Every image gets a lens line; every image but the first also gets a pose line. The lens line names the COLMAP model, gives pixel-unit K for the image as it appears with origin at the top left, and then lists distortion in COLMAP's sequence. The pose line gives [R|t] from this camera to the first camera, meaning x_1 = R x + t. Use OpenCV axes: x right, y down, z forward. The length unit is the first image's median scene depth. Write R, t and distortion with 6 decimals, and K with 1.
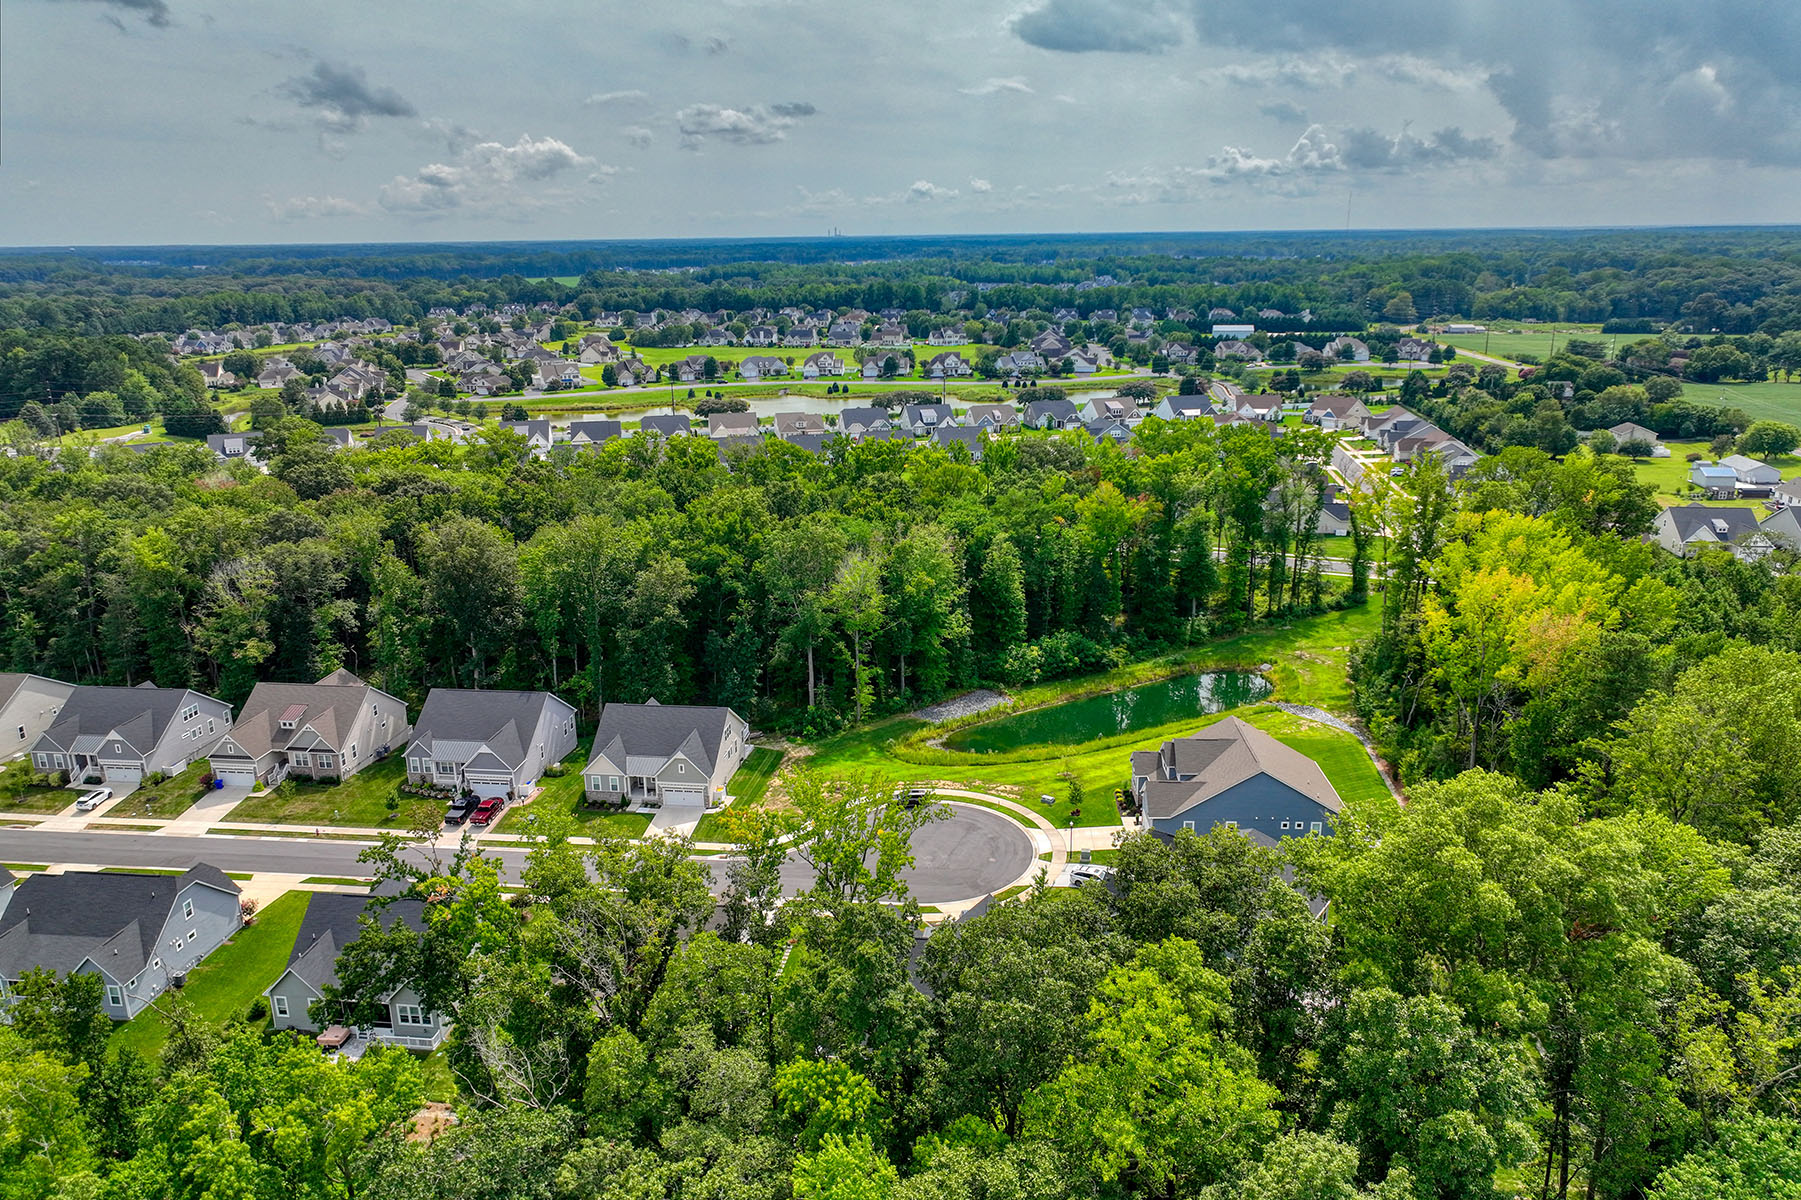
lens RADIAL K [[1265.7, 0, 903.6], [0, 1265.7, 615.0], [0, 0, 1]] dist [-0.005686, 0.021302]
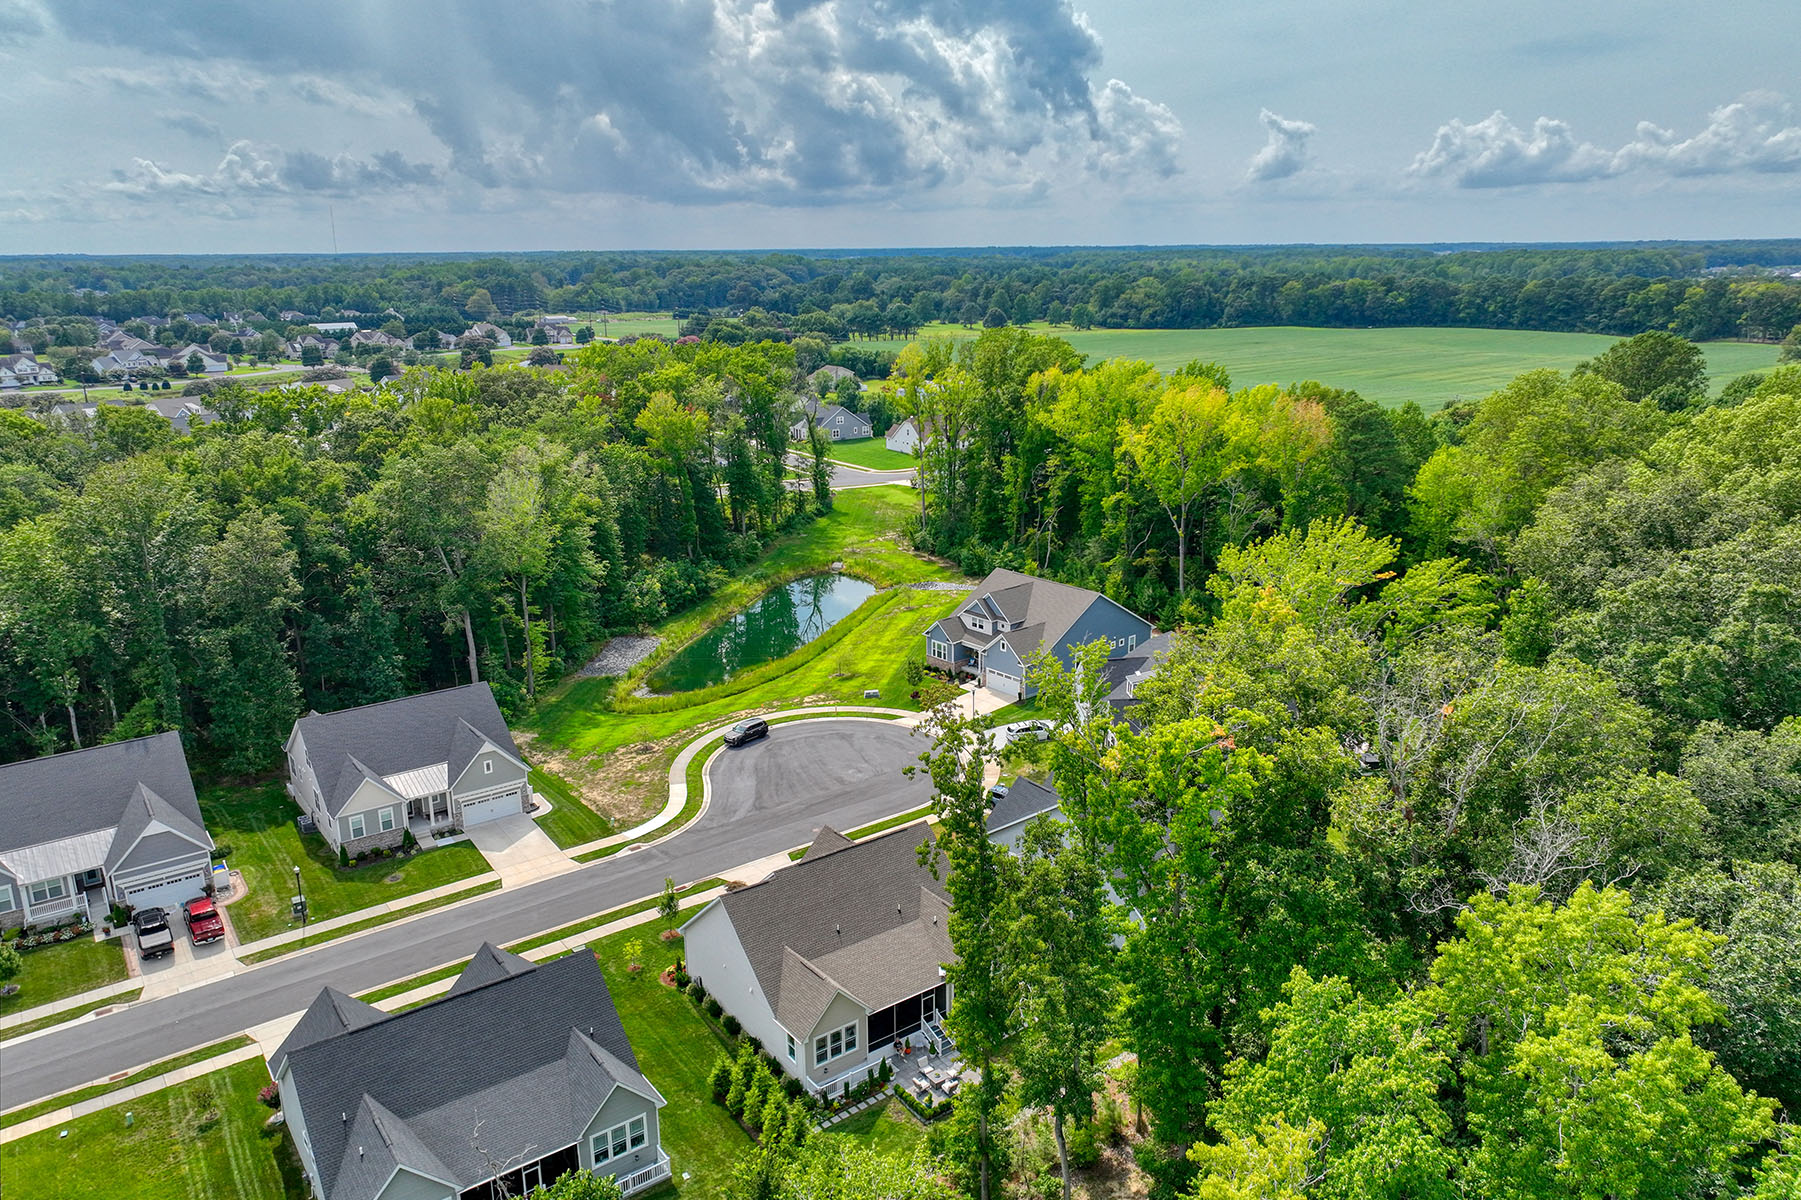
lens RADIAL K [[1265.7, 0, 910.5], [0, 1265.7, 610.4], [0, 0, 1]] dist [-0.005686, 0.021302]
pose [[0.718735, -0.183784, 0.670555, -0.121096], [0.199394, 0.978406, 0.054439, 0.011607], [-0.666080, 0.094578, 0.739860, 0.081231]]
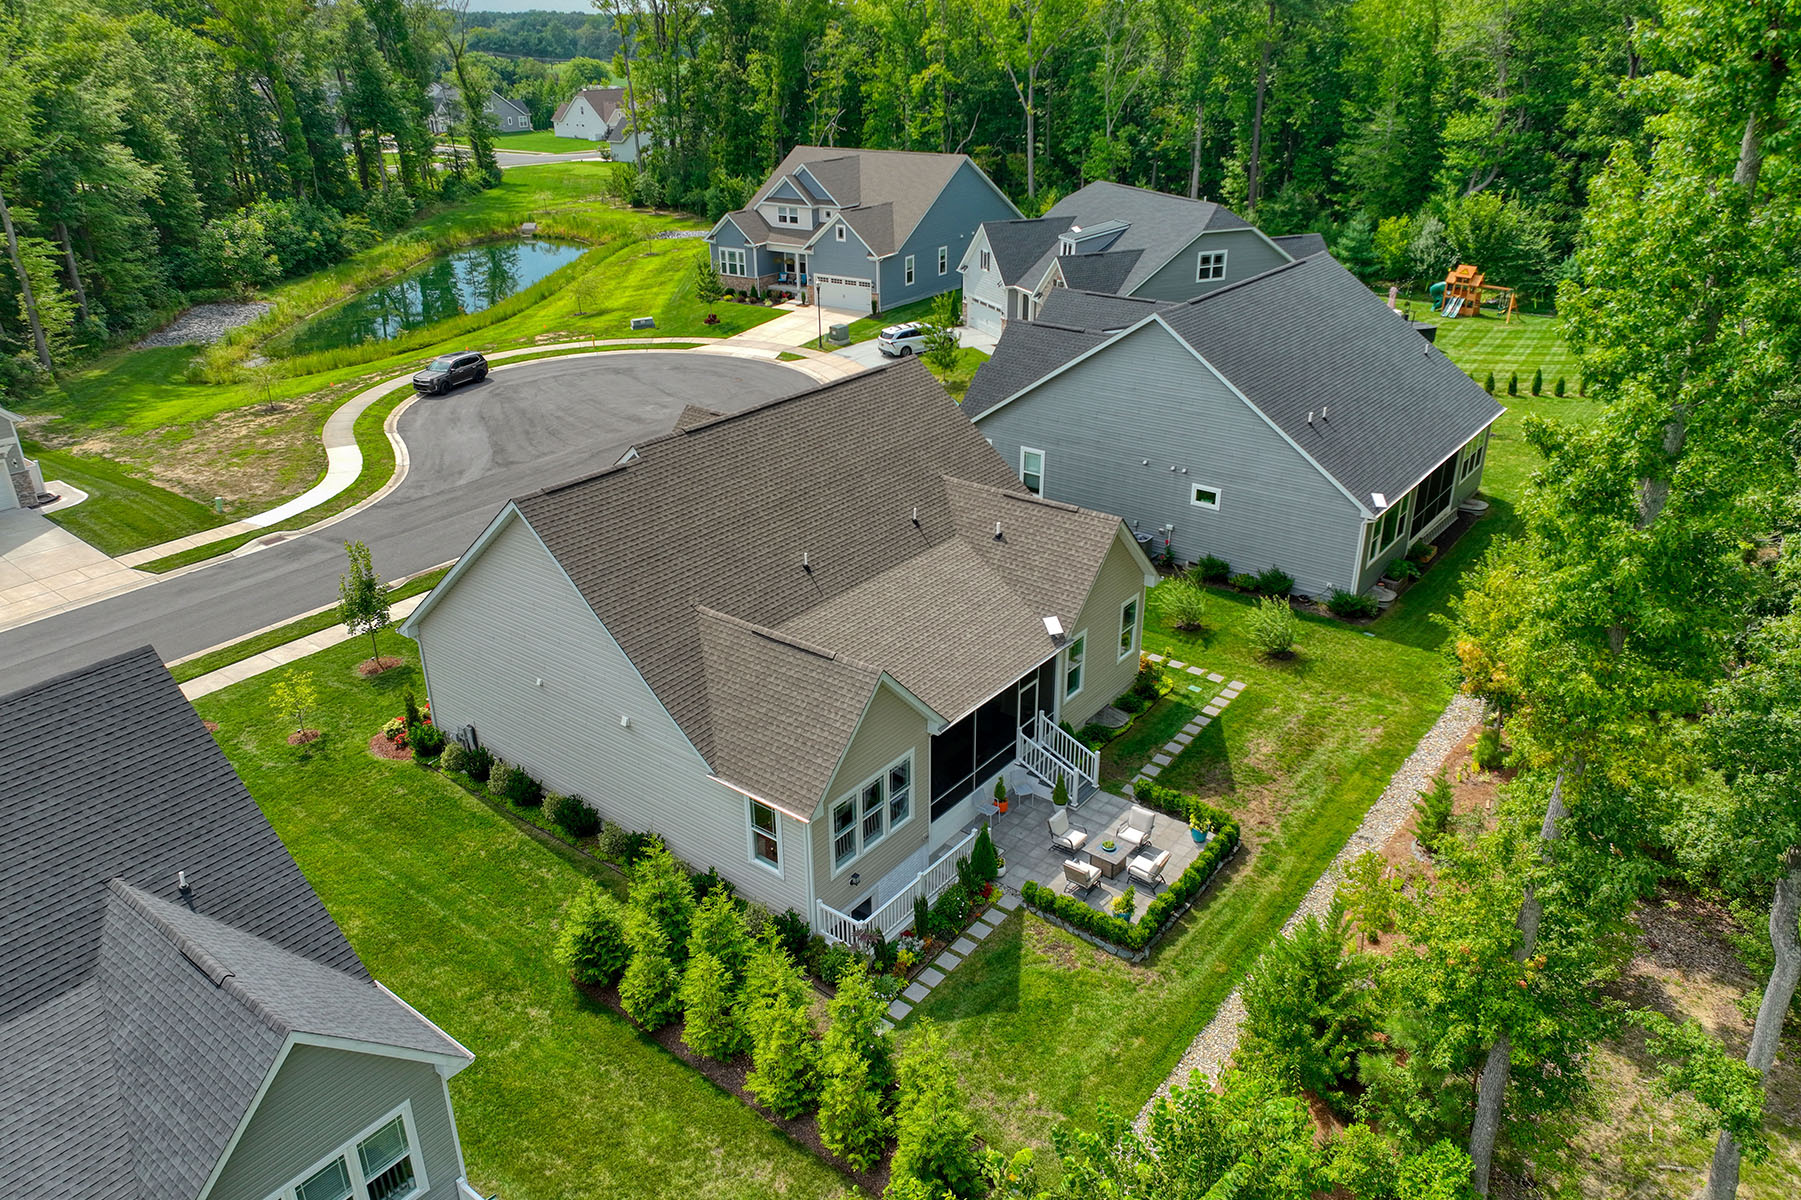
lens RADIAL K [[1265.7, 0, 907.8], [0, 1265.7, 597.5], [0, 0, 1]] dist [-0.005686, 0.021302]
pose [[0.504412, -0.348096, 0.790189, -0.085960], [0.251454, 0.934692, 0.251239, 0.039008], [-0.826038, 0.071968, 0.559000, 0.153885]]
